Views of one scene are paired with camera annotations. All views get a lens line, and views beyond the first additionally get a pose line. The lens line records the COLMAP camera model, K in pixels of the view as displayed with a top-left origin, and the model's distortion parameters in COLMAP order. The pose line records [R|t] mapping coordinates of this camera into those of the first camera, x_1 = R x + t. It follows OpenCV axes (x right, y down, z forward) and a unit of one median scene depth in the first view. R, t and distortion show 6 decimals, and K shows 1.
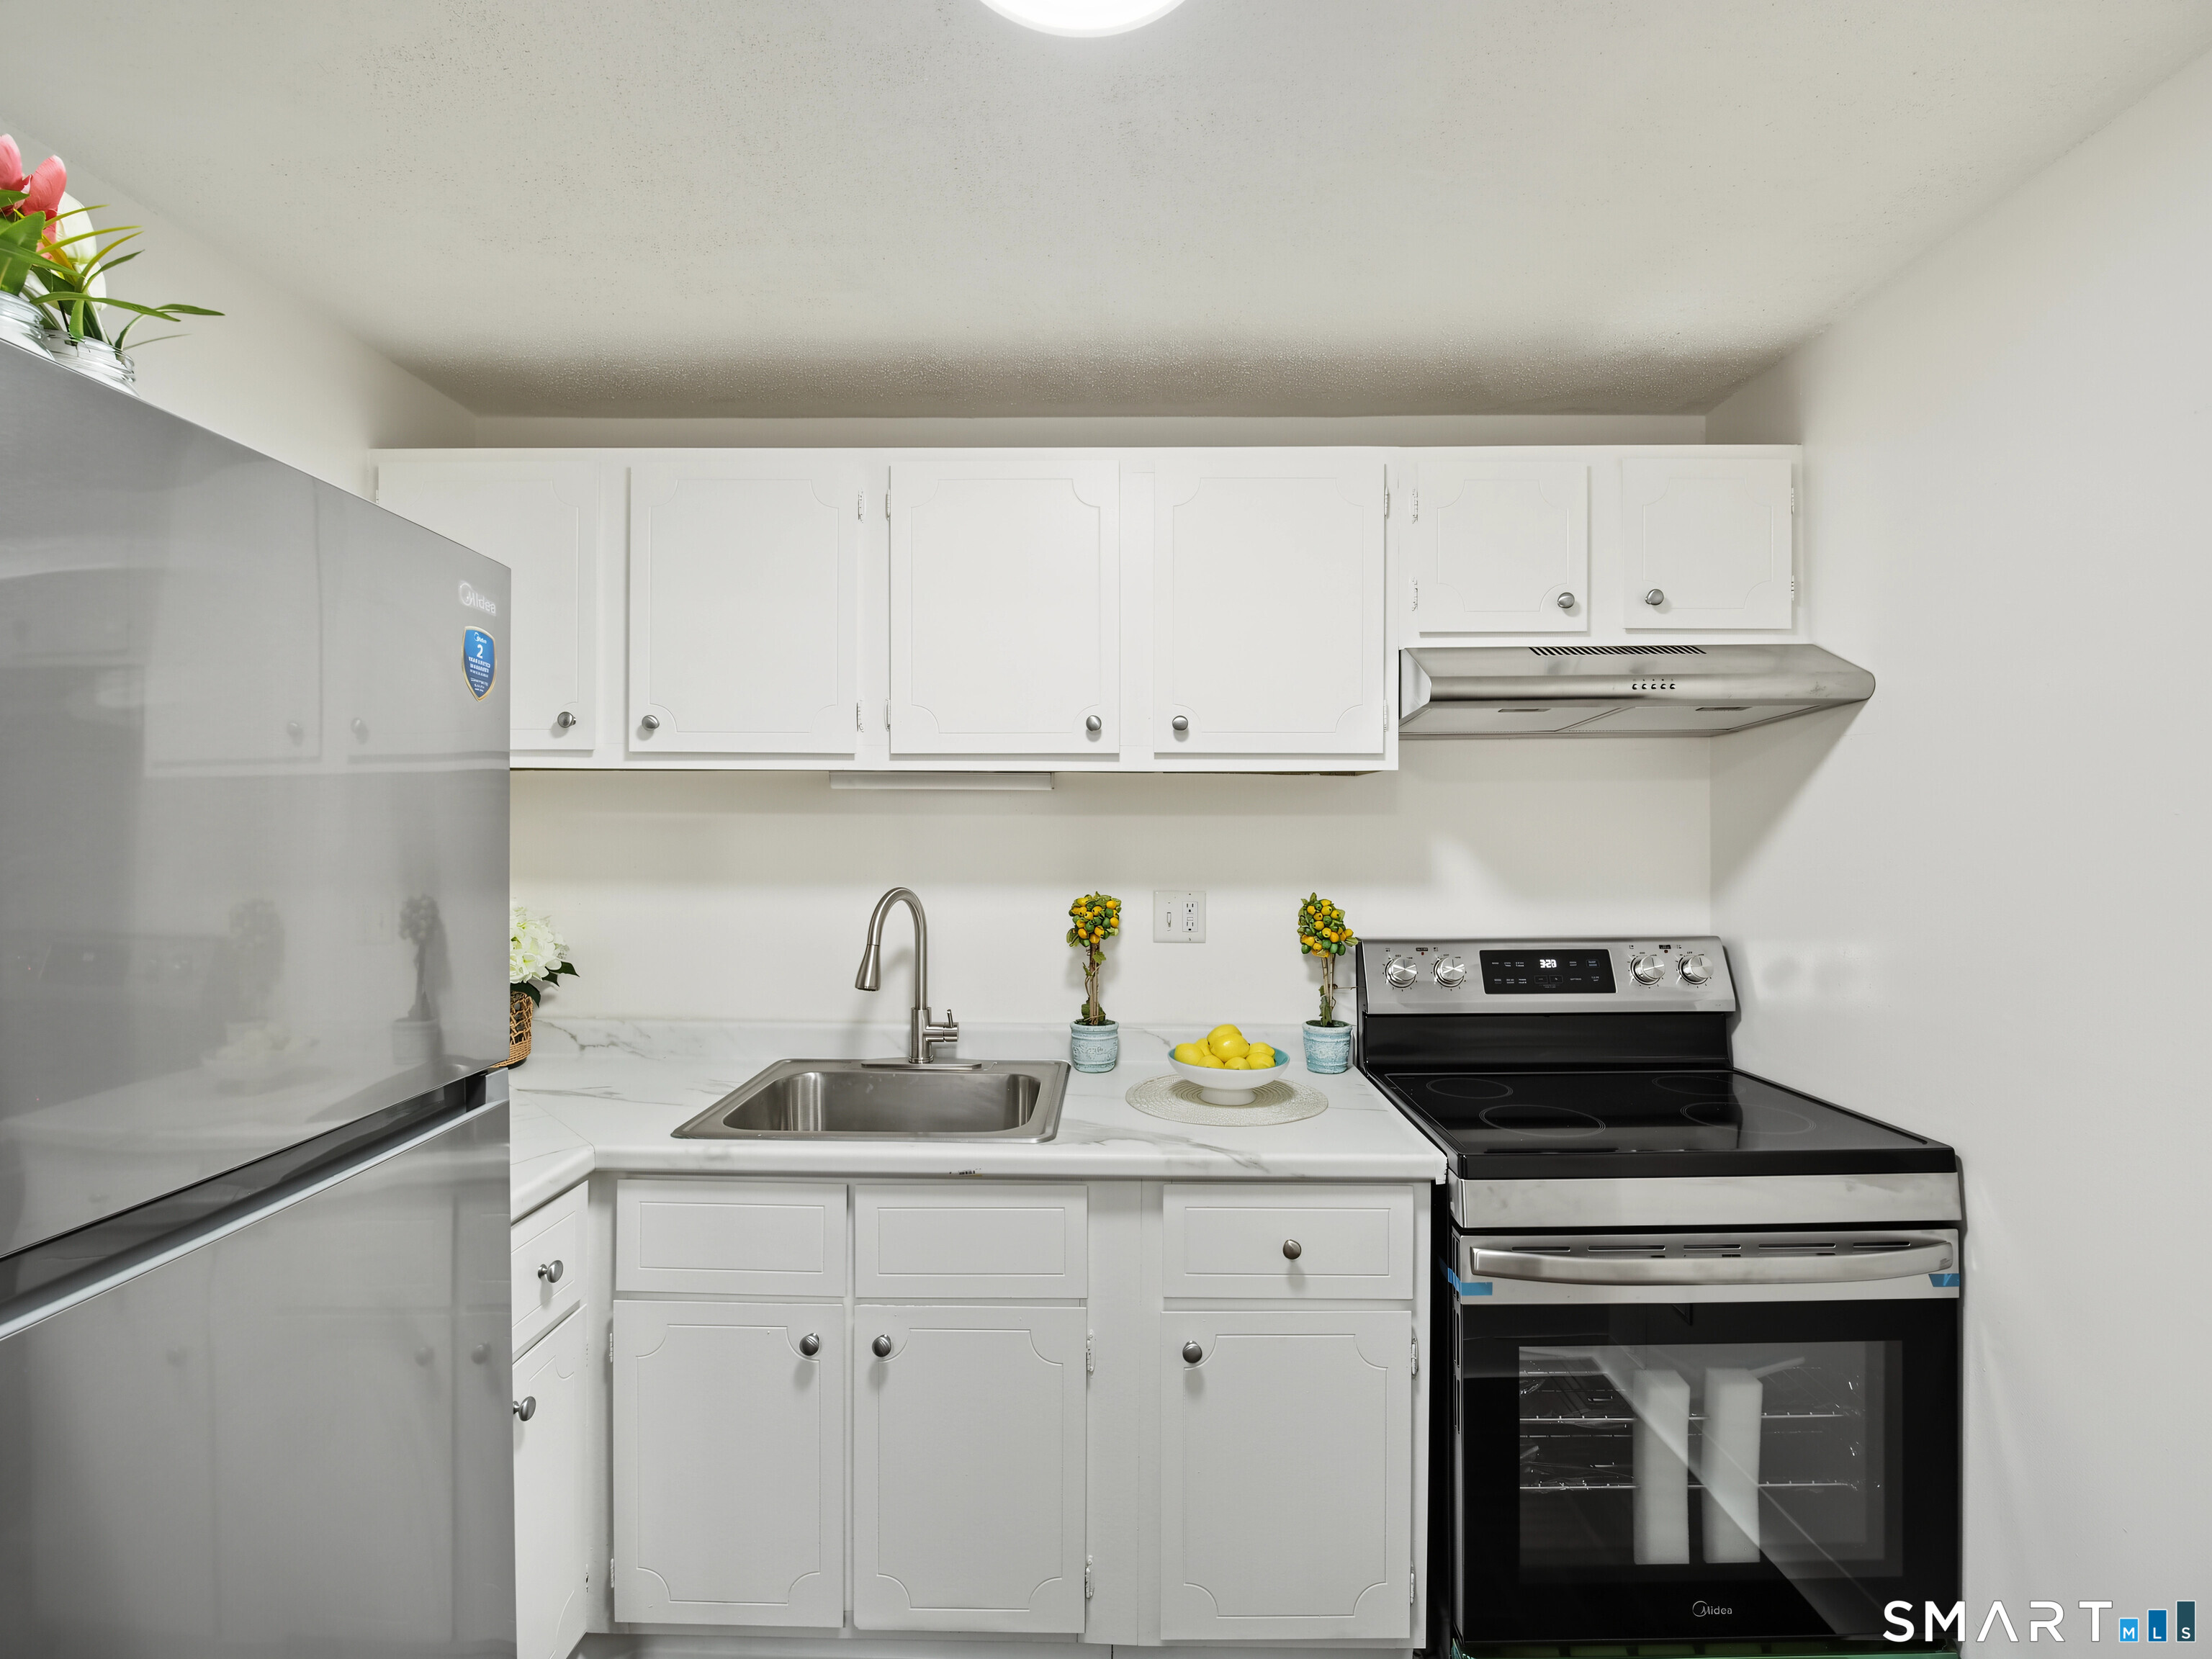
lens RADIAL K [[1020.8, 0, 1104.1], [0, 1020.8, 816.2], [0, 0, 1]] dist [-0.028131, -0.000206]
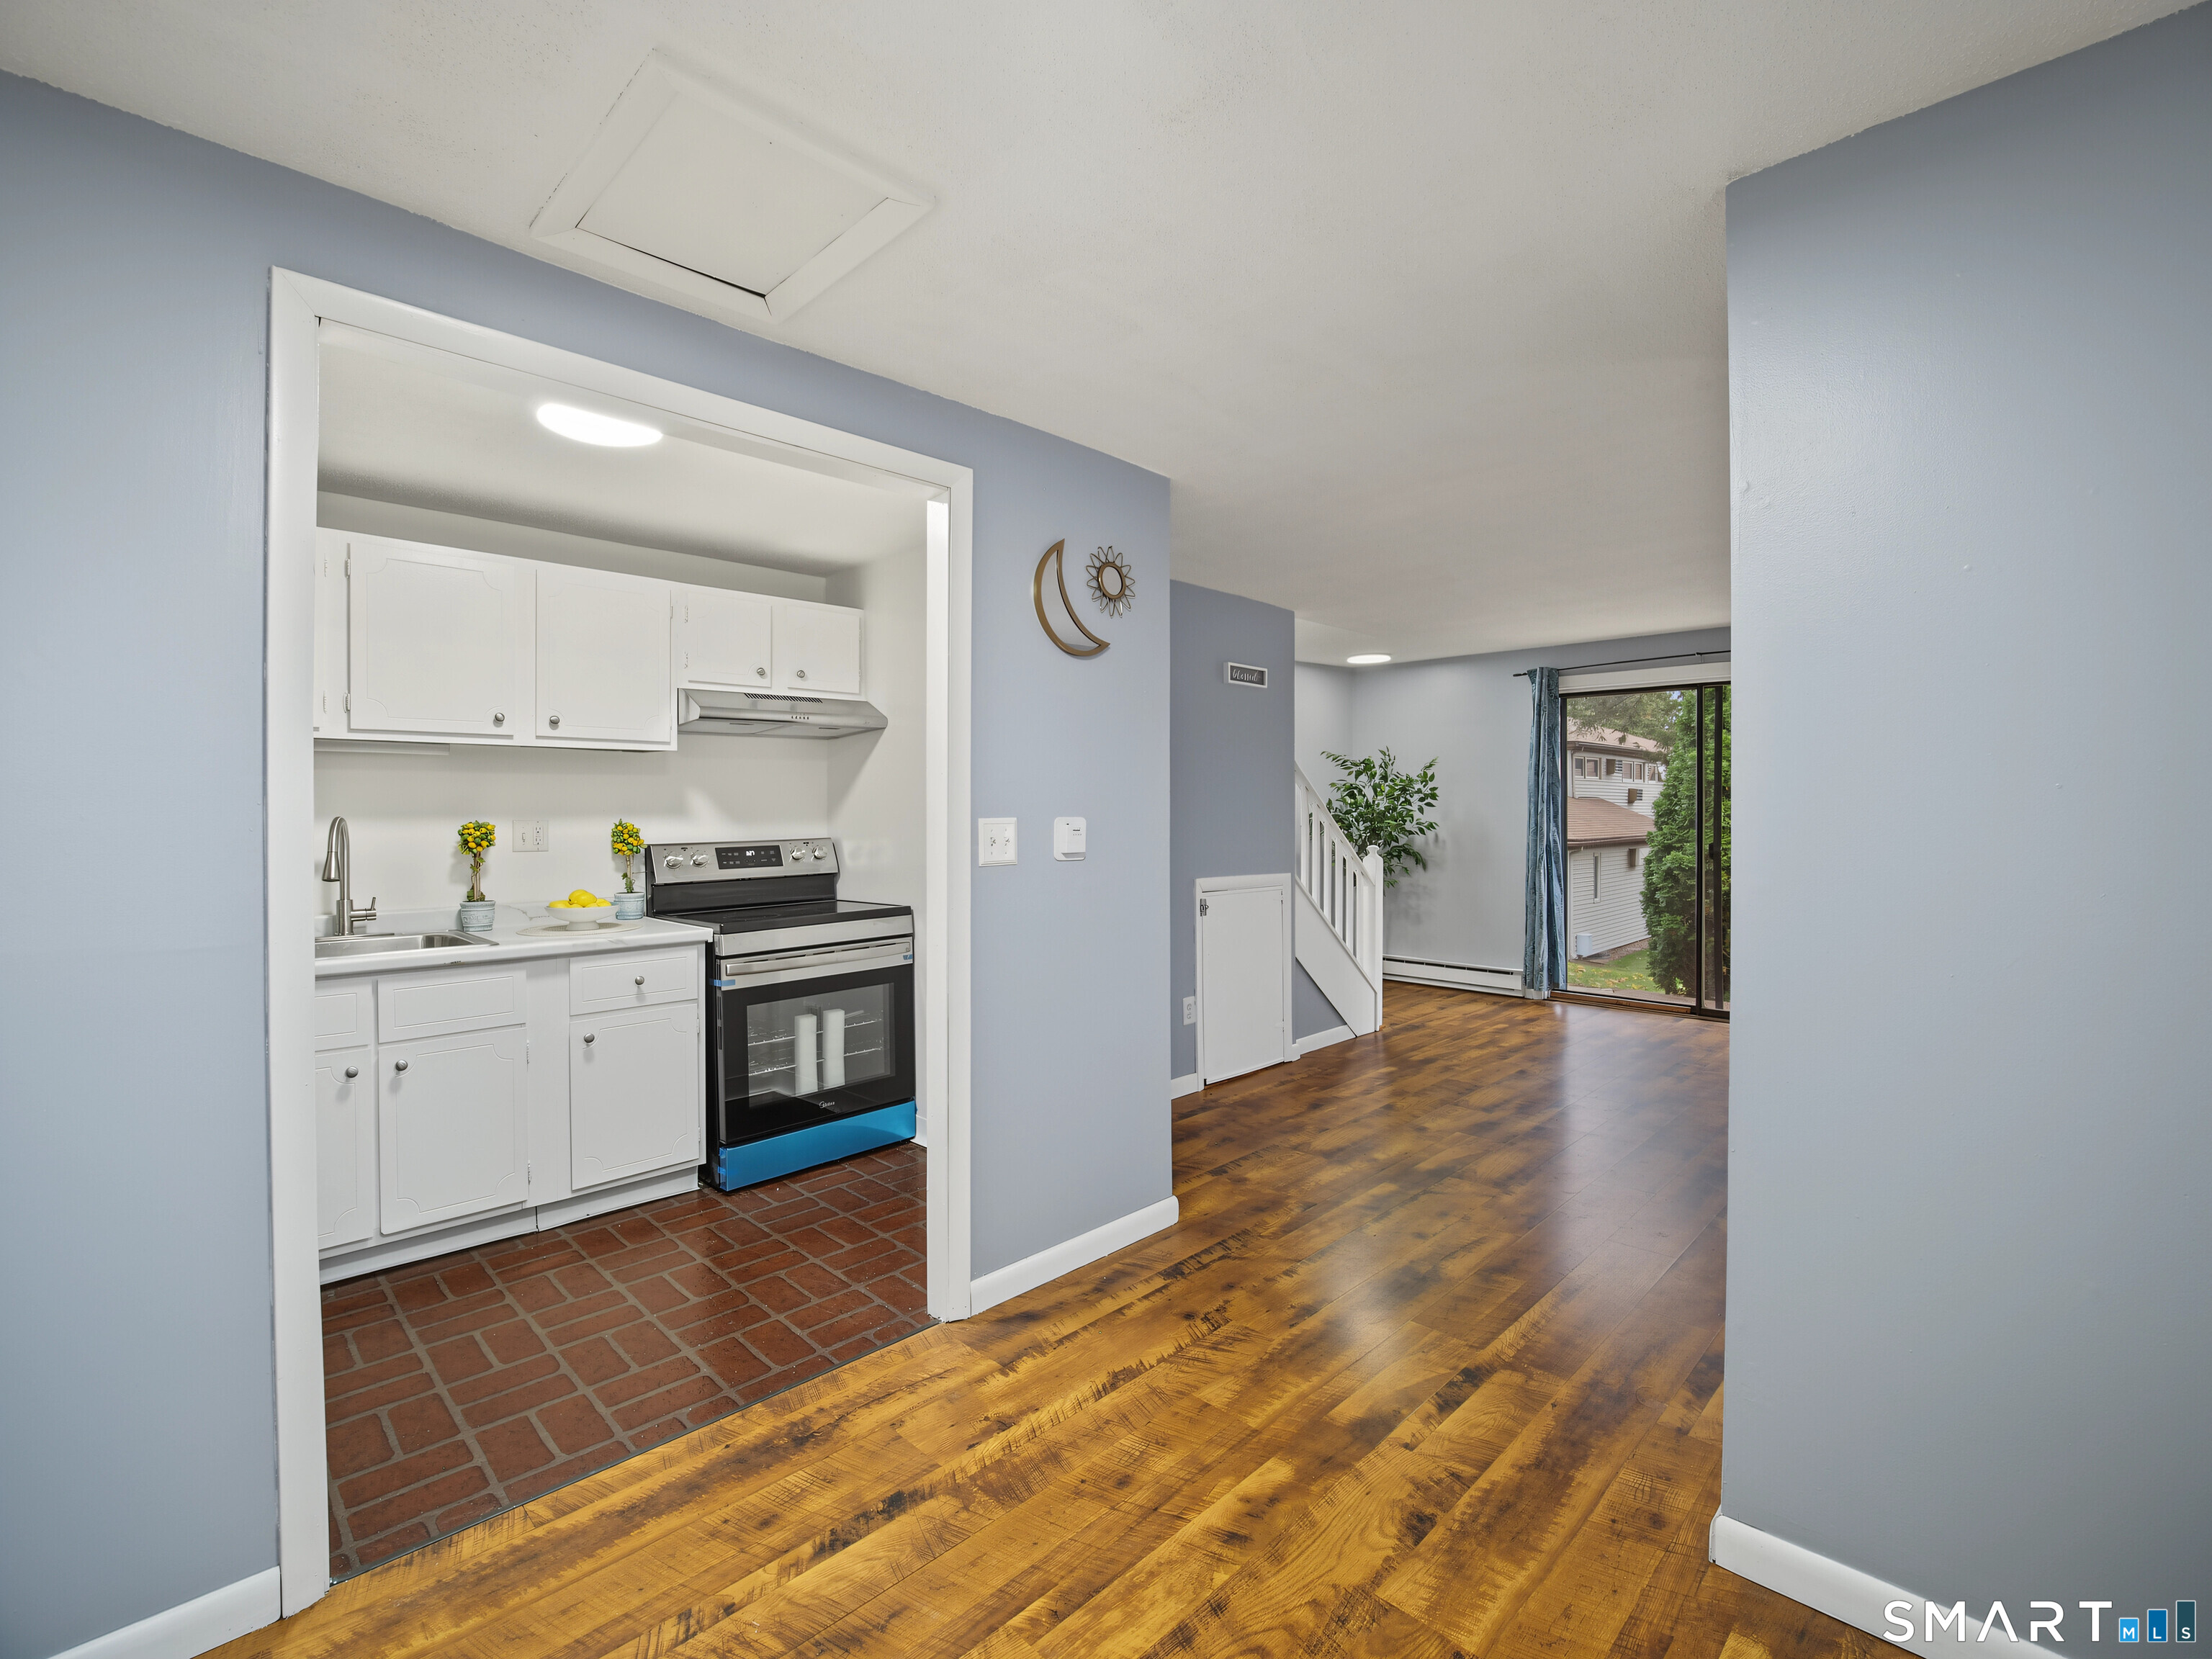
lens RADIAL K [[1011.0, 0, 1105.7], [0, 1011.0, 816.5], [0, 0, 1]] dist [-0.002562, -0.000402]
pose [[0.705784, -0.009328, 0.708366, -0.500251], [-0.003663, 0.999852, 0.016816, 0.044425], [-0.708418, -0.014463, 0.705645, -0.937333]]
